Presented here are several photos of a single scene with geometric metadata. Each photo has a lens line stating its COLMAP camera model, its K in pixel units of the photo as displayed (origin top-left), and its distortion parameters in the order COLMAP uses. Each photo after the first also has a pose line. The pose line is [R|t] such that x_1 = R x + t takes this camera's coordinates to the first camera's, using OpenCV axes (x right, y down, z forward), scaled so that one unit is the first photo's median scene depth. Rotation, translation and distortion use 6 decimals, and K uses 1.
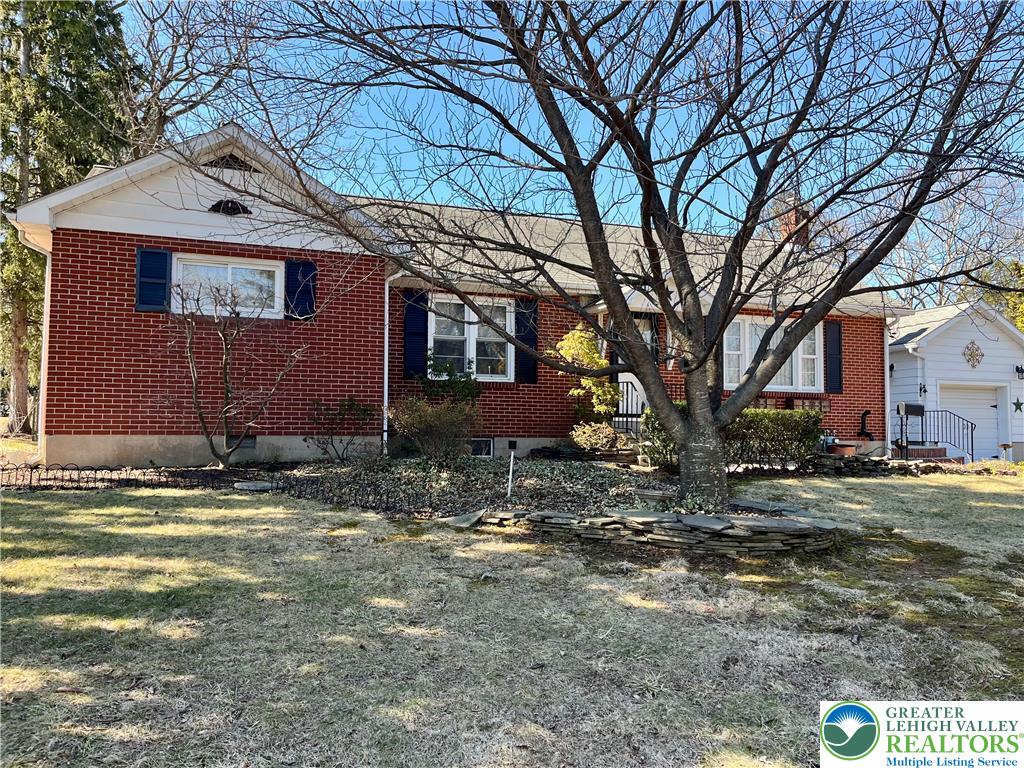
lens RADIAL K [[798.8, 0, 512.0], [0, 798.8, 384.0], [0, 0, 1]] dist [0.079109, -0.105977]
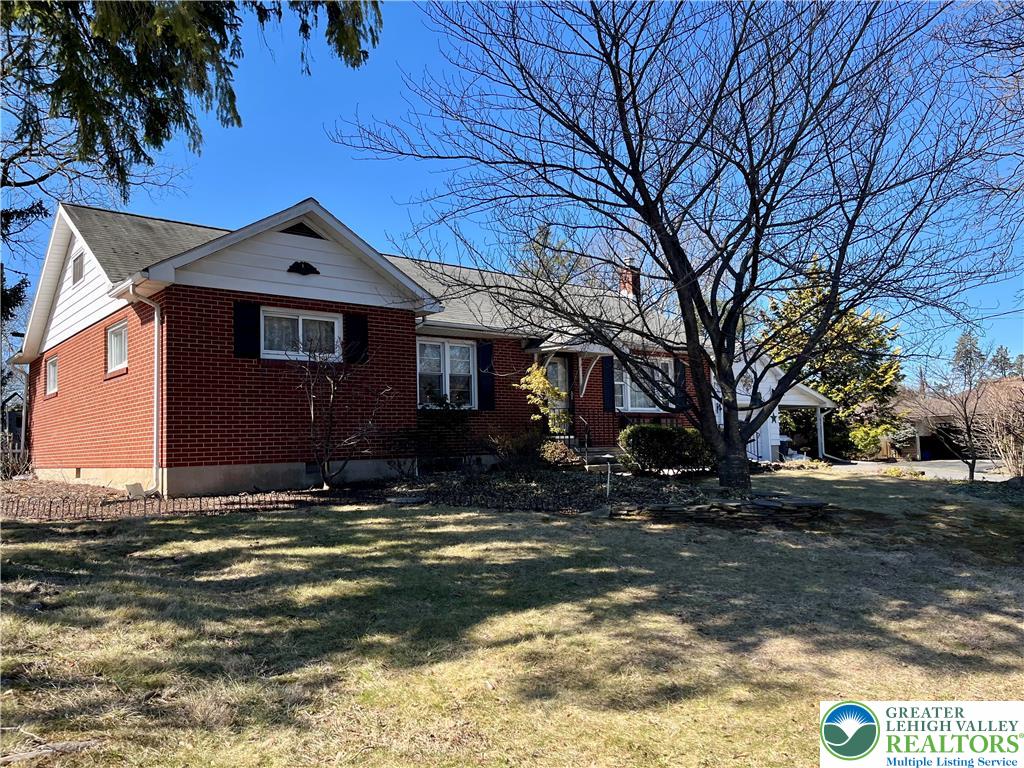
lens RADIAL K [[798.8, 0, 512.0], [0, 798.8, 384.0], [0, 0, 1]] dist [0.079109, -0.105977]
pose [[0.937783, -0.004573, 0.347192, -0.492085], [0.010135, 0.999848, -0.014207, -0.031256], [-0.347074, 0.016842, 0.937687, -0.213870]]
